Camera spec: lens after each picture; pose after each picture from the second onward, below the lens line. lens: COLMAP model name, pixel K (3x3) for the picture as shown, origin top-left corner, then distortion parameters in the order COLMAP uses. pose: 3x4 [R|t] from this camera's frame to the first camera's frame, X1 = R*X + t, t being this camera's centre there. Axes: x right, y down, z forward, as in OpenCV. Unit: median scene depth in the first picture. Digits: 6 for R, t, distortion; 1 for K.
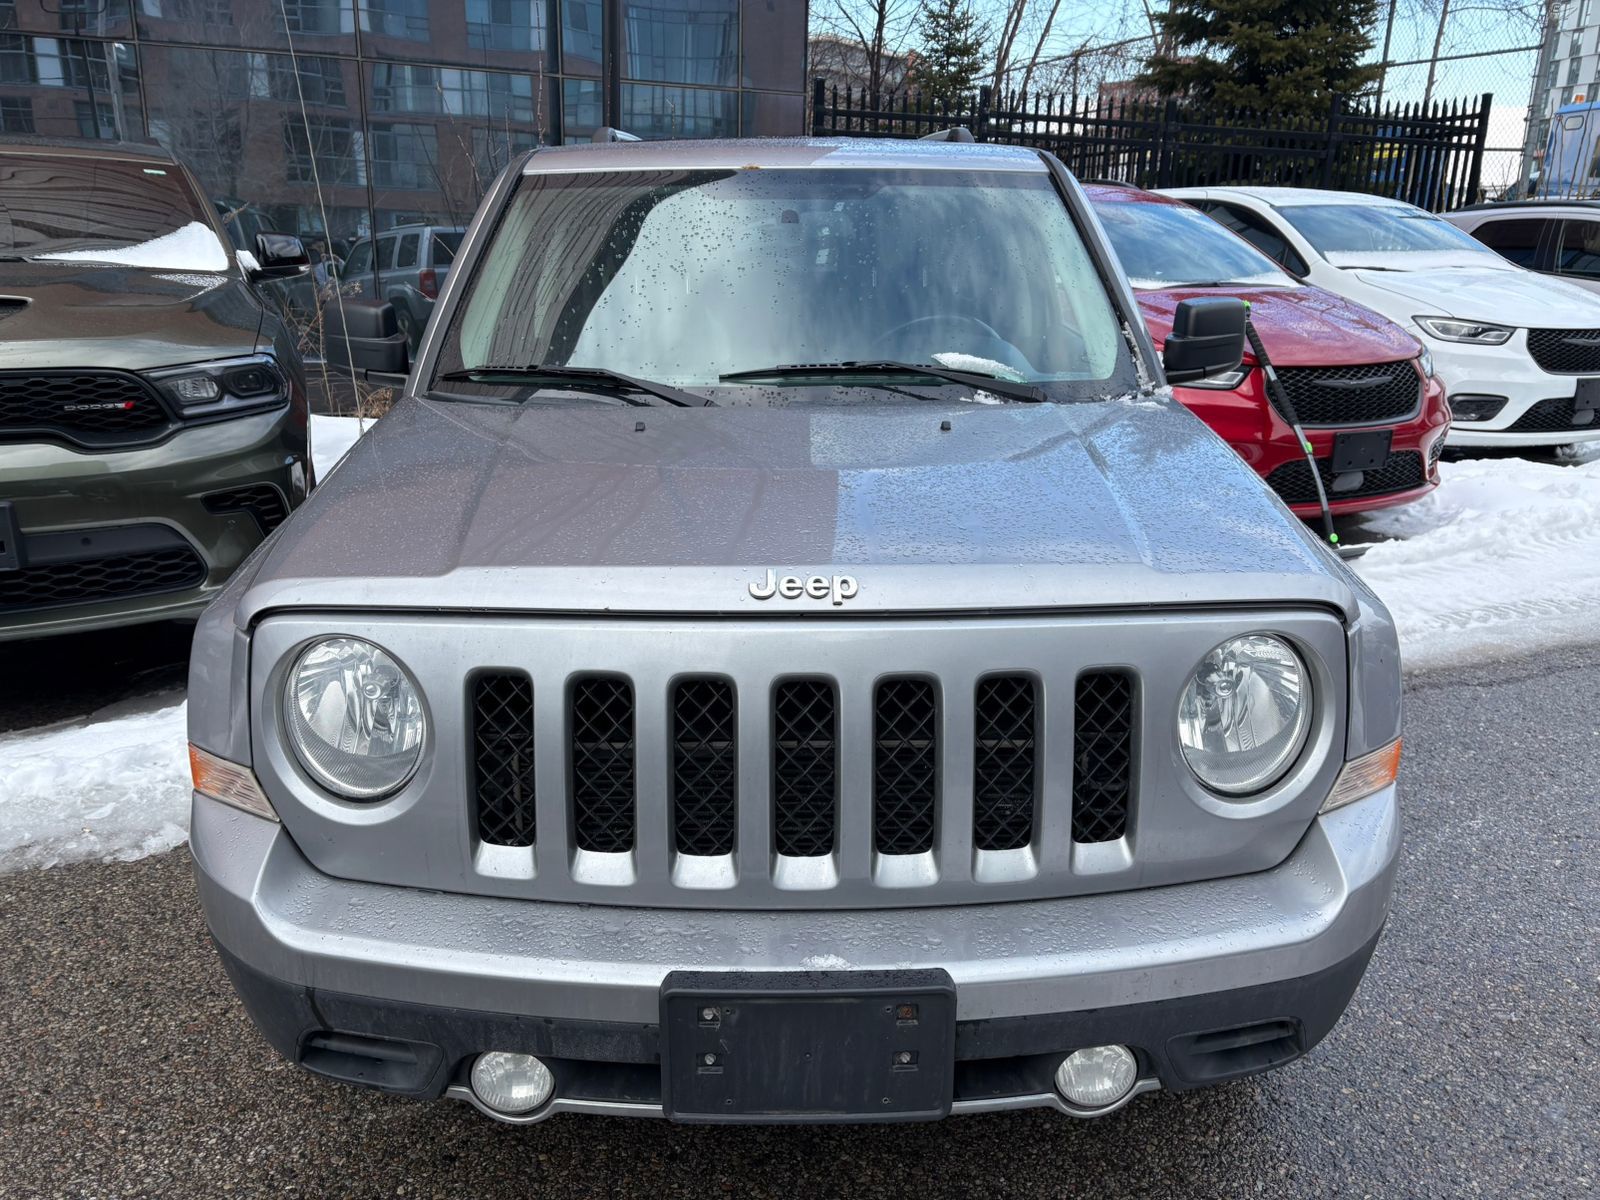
lens RADIAL K [[1208.8, 0, 800.0], [0, 1208.8, 600.0], [0, 0, 1]] dist [0.067377, -0.069922]
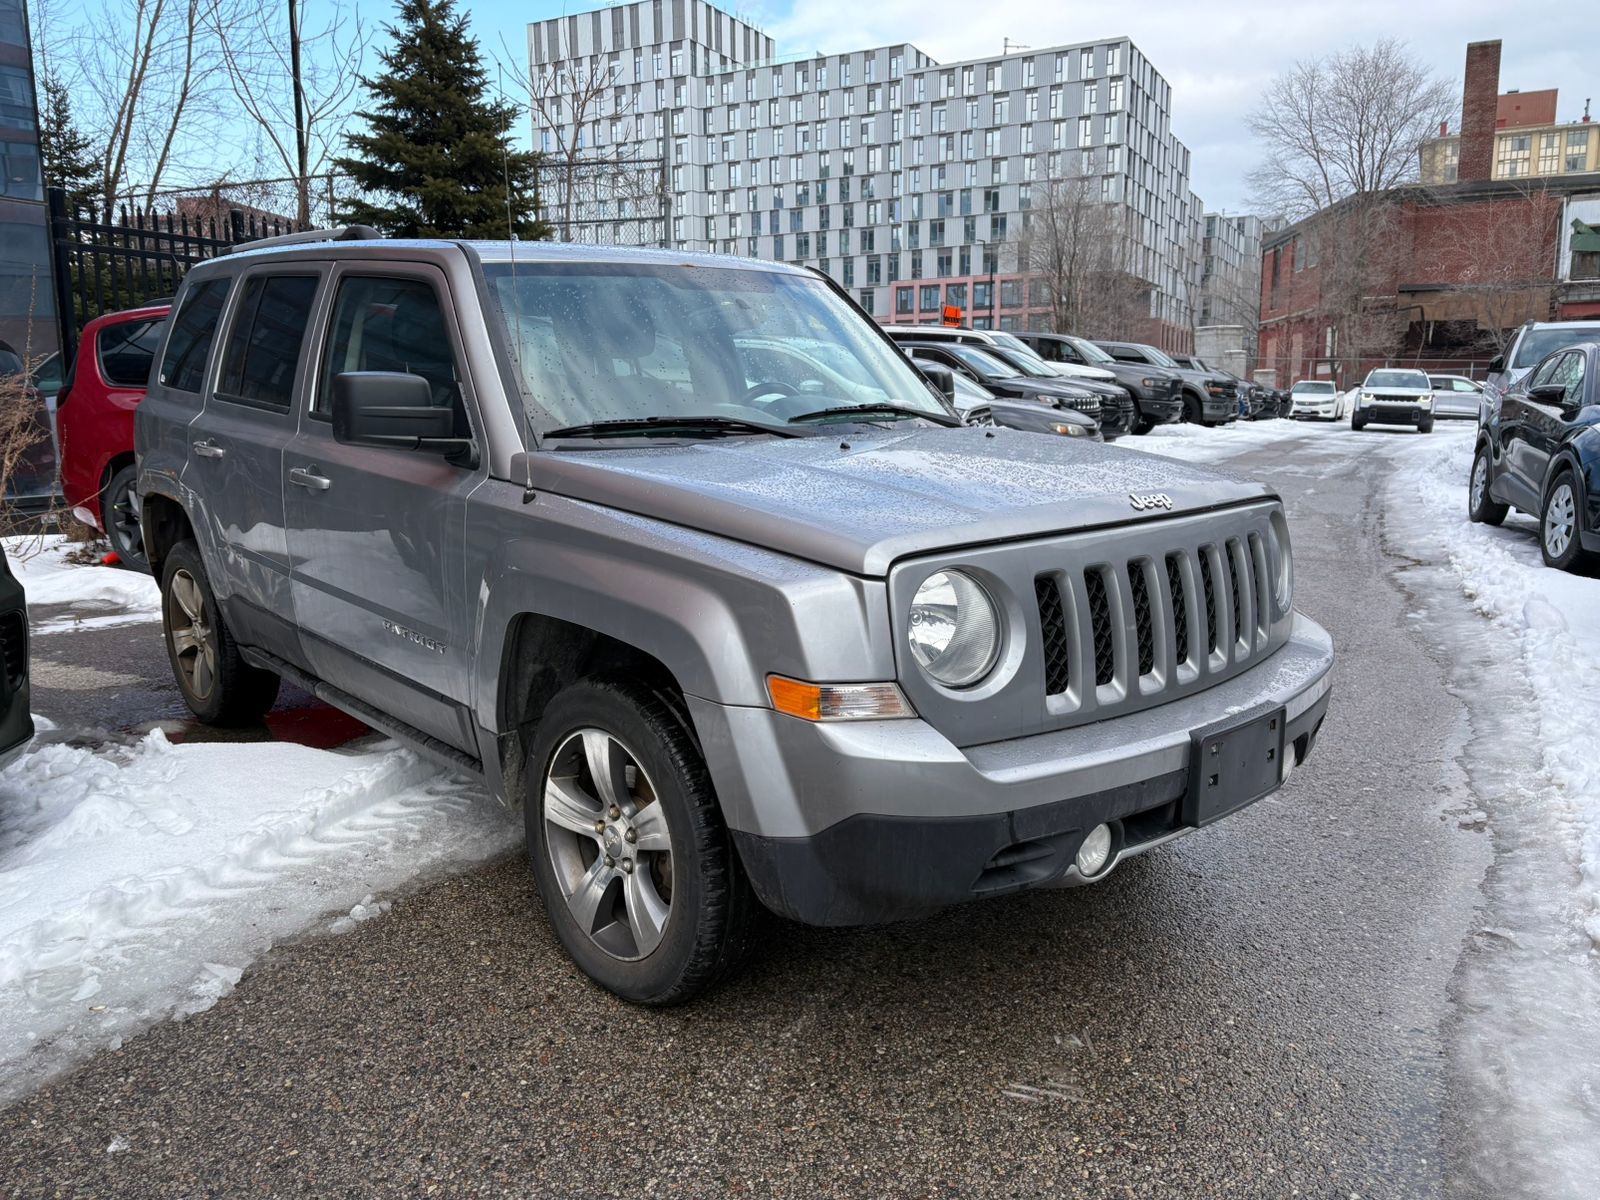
lens RADIAL K [[1208.8, 0, 800.0], [0, 1208.8, 600.0], [0, 0, 1]] dist [0.067377, -0.069922]
pose [[0.749079, -0.130129, 0.649574, -0.740092], [0.199256, 0.979372, -0.033582, 0.041559], [-0.631805, 0.154587, 0.759556, 0.034230]]
